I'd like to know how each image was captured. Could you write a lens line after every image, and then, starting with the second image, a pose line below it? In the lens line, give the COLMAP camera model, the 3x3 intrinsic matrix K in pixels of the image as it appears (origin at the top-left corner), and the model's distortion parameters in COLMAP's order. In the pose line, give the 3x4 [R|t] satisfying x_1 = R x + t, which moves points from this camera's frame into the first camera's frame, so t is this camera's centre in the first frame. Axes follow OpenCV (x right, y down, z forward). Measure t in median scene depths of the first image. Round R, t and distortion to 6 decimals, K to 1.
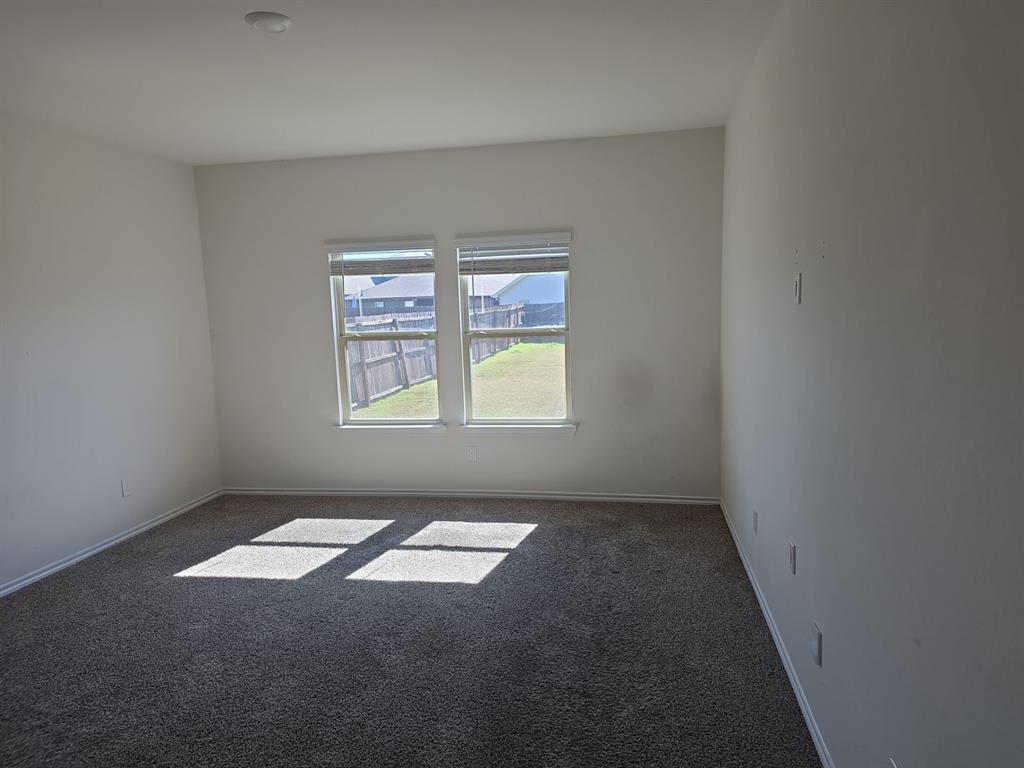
lens RADIAL K [[765.6, 0, 525.2], [0, 765.6, 382.7], [0, 0, 1]] dist [0.066966, -0.039178]
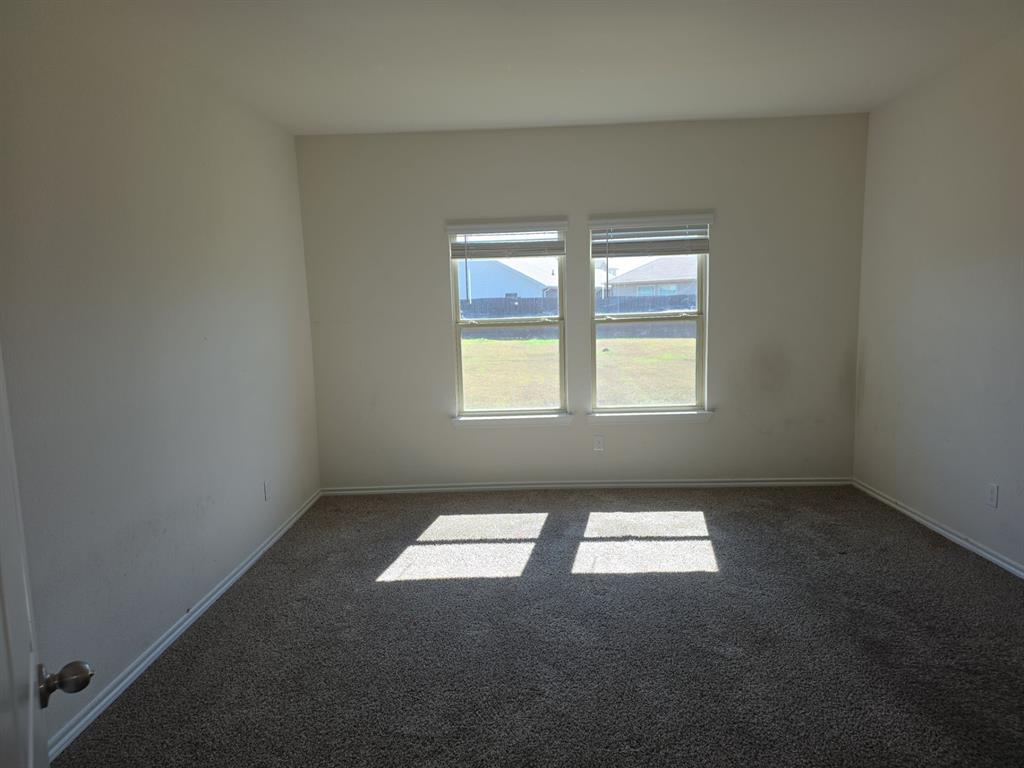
lens RADIAL K [[765.6, 0, 509.3], [0, 765.6, 390.5], [0, 0, 1]] dist [0.066966, -0.039178]
pose [[0.987149, -0.019995, 0.158544, -0.349593], [0.018169, 0.999751, 0.012958, 0.012171], [-0.158763, -0.009911, 0.987267, 0.063744]]
